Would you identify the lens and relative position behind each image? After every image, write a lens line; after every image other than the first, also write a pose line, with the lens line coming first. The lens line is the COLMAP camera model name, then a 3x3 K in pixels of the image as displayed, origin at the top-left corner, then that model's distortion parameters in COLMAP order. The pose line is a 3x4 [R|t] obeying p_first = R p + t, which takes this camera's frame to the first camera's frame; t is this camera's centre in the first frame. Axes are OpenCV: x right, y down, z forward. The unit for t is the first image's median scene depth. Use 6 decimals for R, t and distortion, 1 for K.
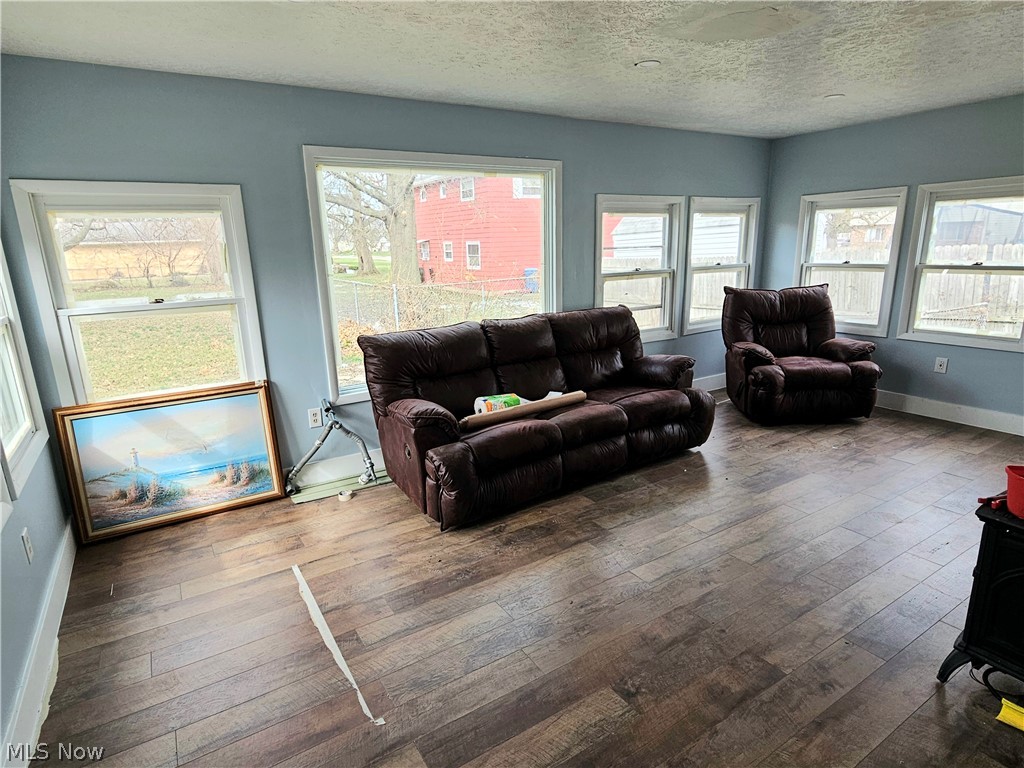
lens RADIAL K [[569.1, 0, 507.2], [0, 569.1, 390.1], [0, 0, 1]] dist [-0.001779, -0.001125]
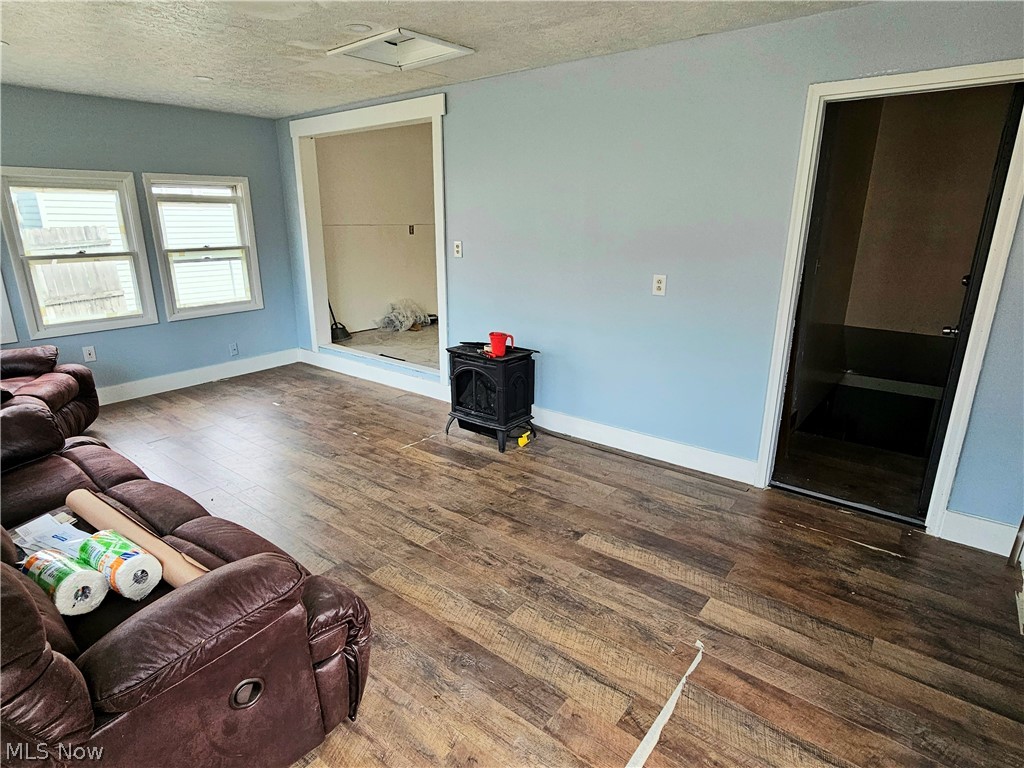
lens RADIAL K [[569.1, 0, 510.2], [0, 569.1, 380.9], [0, 0, 1]] dist [-0.001779, -0.001125]
pose [[-0.337634, -0.232521, 0.912106, -0.517709], [0.246299, 0.913423, 0.324030, -0.179538], [-0.908482, 0.334055, -0.251133, 0.749192]]
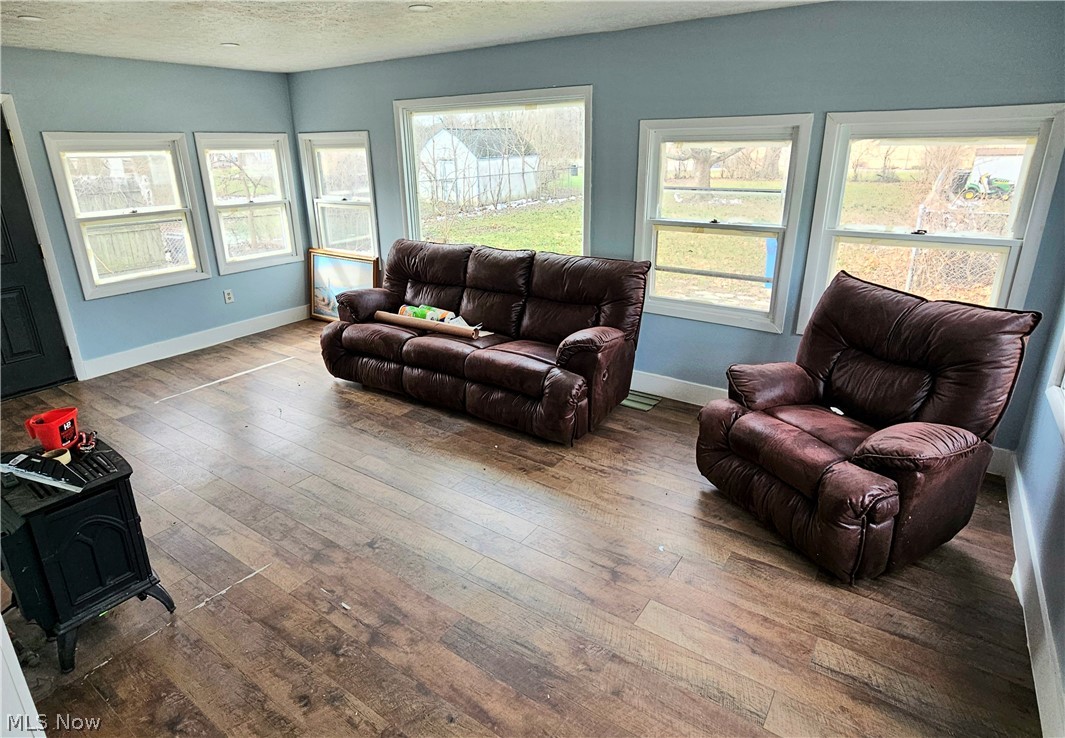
lens RADIAL K [[583.2, 0, 518.0], [0, 583.2, 343.9], [0, 0, 1]] dist [-0.007010, -0.000577]
pose [[0.385320, 0.313532, -0.867886, 1.126940], [-0.232696, 0.943129, 0.237403, -0.249360], [0.892962, 0.110477, 0.436364, 0.641599]]
